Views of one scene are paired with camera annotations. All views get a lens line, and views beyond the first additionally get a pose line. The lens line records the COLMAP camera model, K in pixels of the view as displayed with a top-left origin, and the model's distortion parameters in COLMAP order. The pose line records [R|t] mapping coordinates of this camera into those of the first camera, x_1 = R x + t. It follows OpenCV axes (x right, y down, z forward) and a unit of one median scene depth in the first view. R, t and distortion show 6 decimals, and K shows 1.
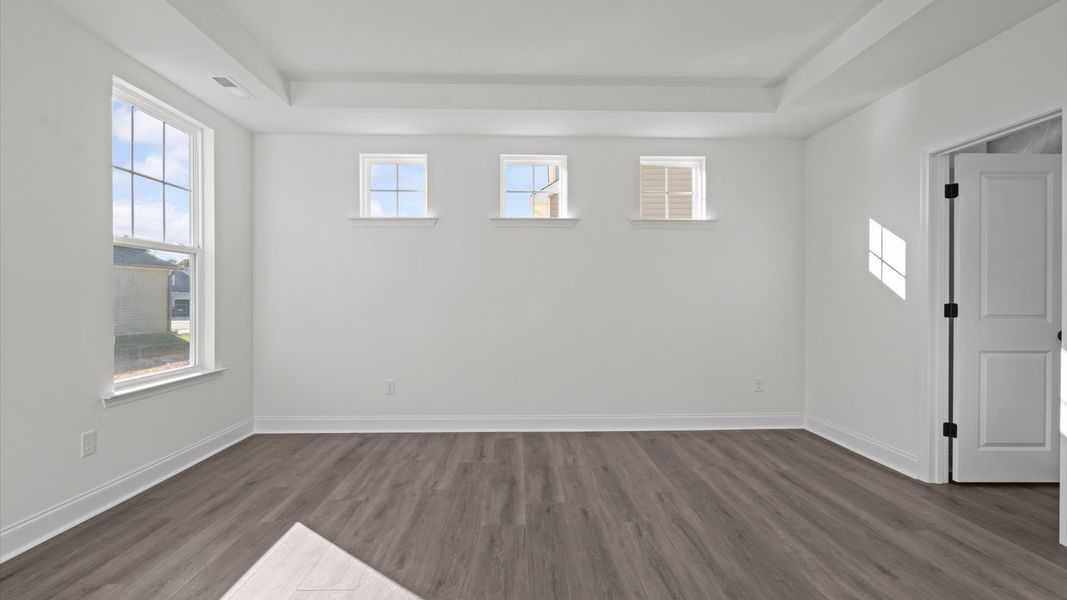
lens RADIAL K [[478.3, 0, 528.6], [0, 478.3, 304.5], [0, 0, 1]] dist [-0.001734, 0.000732]
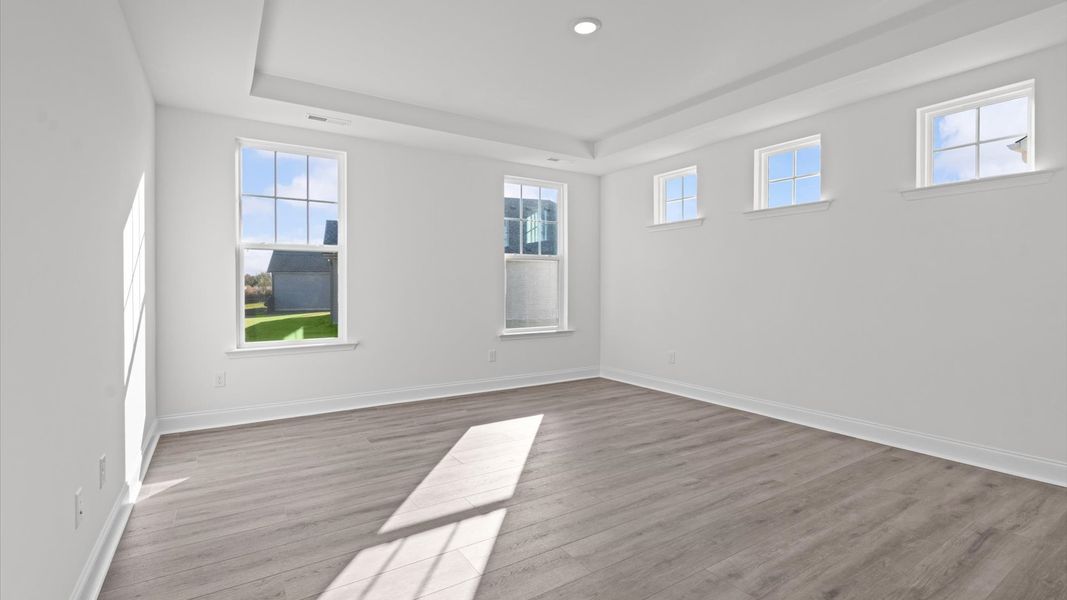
lens RADIAL K [[478.3, 0, 528.6], [0, 478.3, 304.5], [0, 0, 1]] dist [-0.001734, 0.000732]
pose [[0.517036, 0.032797, -0.855335, 0.723560], [-0.009567, 0.999425, 0.032539, -0.004109], [0.855910, -0.008641, 0.517052, 0.035256]]
